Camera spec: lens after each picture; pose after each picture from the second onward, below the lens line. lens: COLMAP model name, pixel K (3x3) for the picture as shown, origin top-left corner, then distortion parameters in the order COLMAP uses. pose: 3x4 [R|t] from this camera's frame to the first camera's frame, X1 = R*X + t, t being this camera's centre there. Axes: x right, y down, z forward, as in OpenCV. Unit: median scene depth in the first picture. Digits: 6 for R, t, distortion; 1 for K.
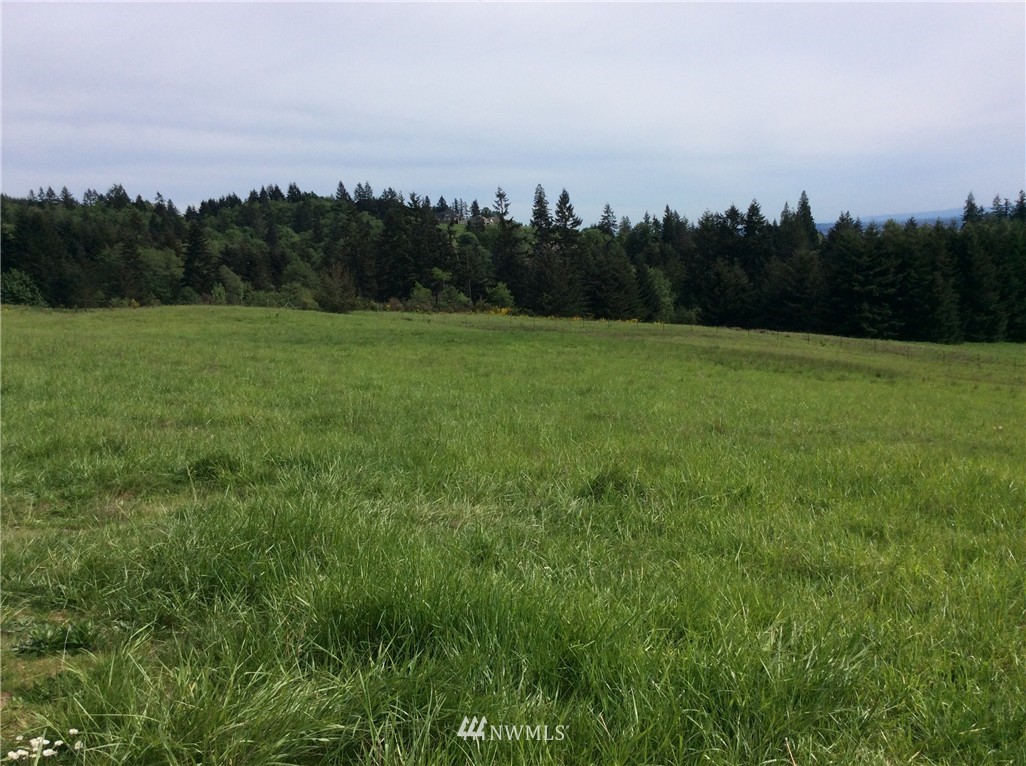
lens RADIAL K [[927.5, 0, 480.0], [0, 927.5, 385.3], [0, 0, 1]] dist [0.116893, -0.243686]
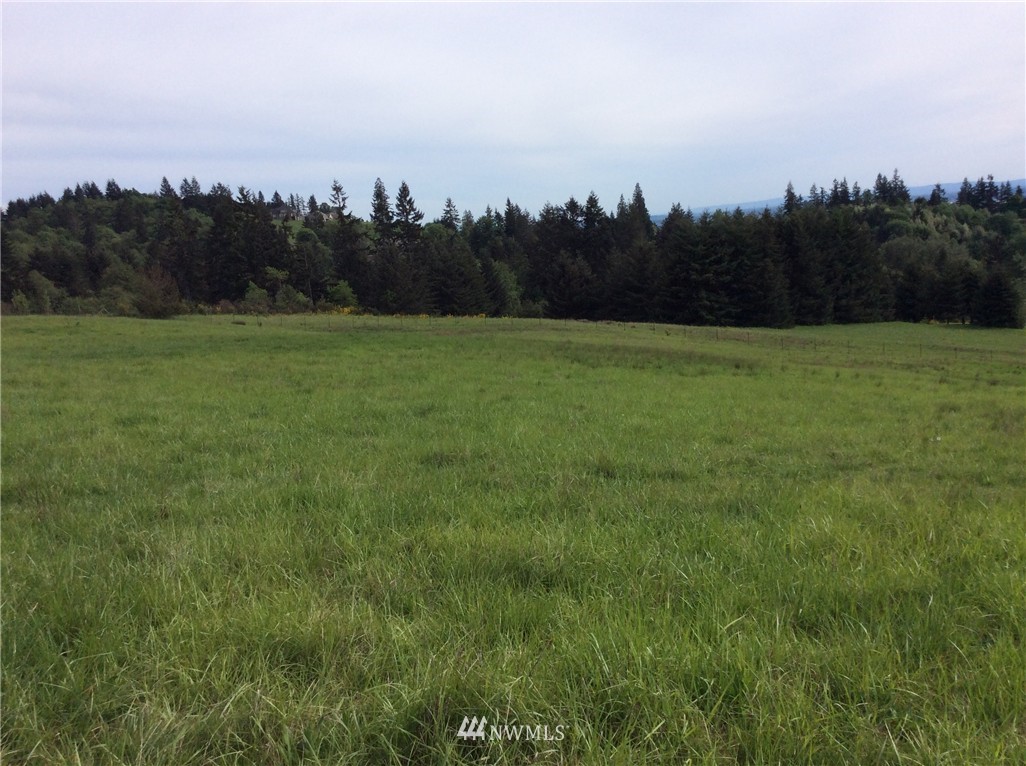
lens RADIAL K [[933.8, 0, 491.5], [0, 933.8, 412.2], [0, 0, 1]] dist [0.082959, -0.159965]
pose [[0.984245, -0.052517, 0.168831, 0.003566], [0.047260, 0.998269, 0.035010, -0.001894], [-0.170377, -0.026479, 0.985023, 0.022000]]
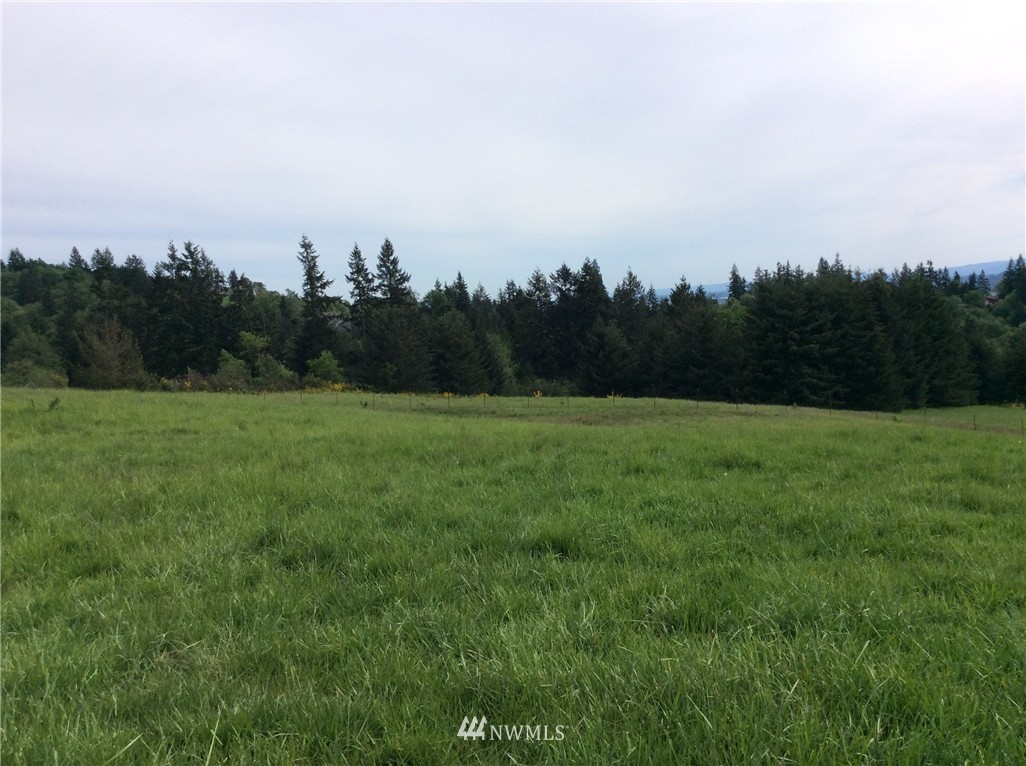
lens RADIAL K [[923.8, 0, 481.0], [0, 923.8, 404.8], [0, 0, 1]] dist [0.056965, -0.166402]
pose [[0.963134, -0.032580, 0.267043, -0.051443], [0.049059, 0.997265, -0.055270, -0.015700], [-0.264512, 0.066333, 0.962098, 0.205284]]
